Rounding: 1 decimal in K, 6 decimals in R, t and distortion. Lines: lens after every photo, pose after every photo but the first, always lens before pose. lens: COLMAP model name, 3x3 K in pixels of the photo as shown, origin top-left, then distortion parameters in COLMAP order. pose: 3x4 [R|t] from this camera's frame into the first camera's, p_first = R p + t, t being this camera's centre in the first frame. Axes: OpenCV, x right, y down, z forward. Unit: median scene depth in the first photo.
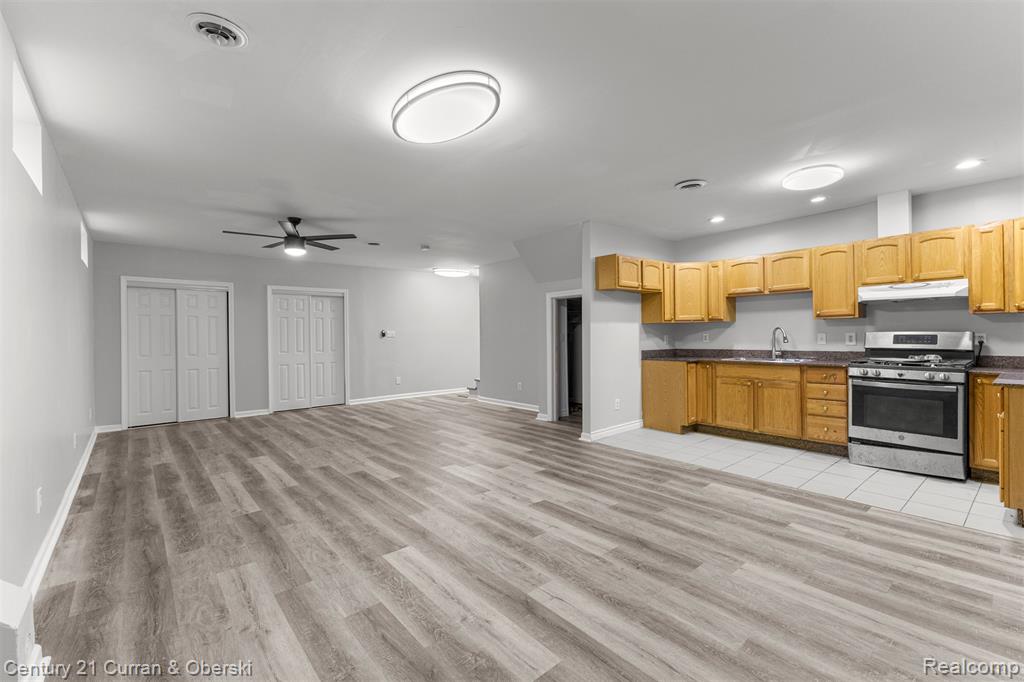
lens RADIAL K [[440.8, 0, 510.6], [0, 440.8, 338.3], [0, 0, 1]] dist [0.008068, -0.000305]
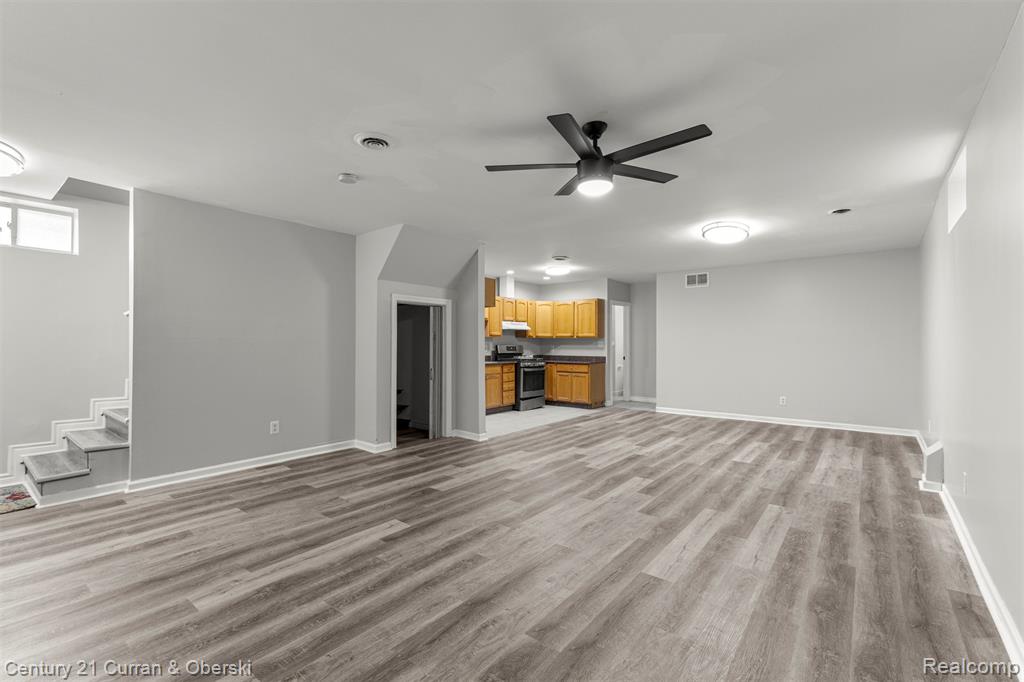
lens RADIAL K [[446.1, 0, 513.9], [0, 446.1, 337.1], [0, 0, 1]] dist [0.005998, -0.000193]
pose [[-0.191498, 0.027418, 0.981110, -1.164497], [0.009280, 0.999616, -0.026124, 0.003013], [-0.981449, 0.004102, -0.191679, 1.386944]]
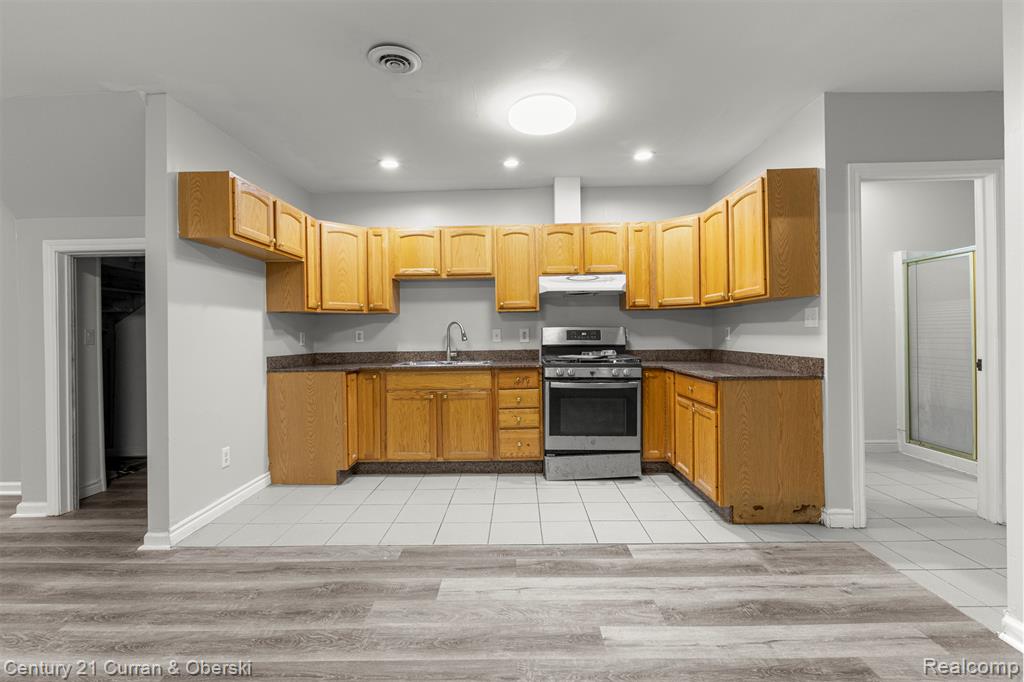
lens RADIAL K [[466.3, 0, 514.5], [0, 466.3, 337.1], [0, 0, 1]] dist [-0.002541, -0.000251]
pose [[0.650840, -0.000331, 0.759215, 0.048379], [0.011718, 0.999885, -0.009610, 0.014888], [-0.759124, 0.015151, 0.650769, 0.455273]]
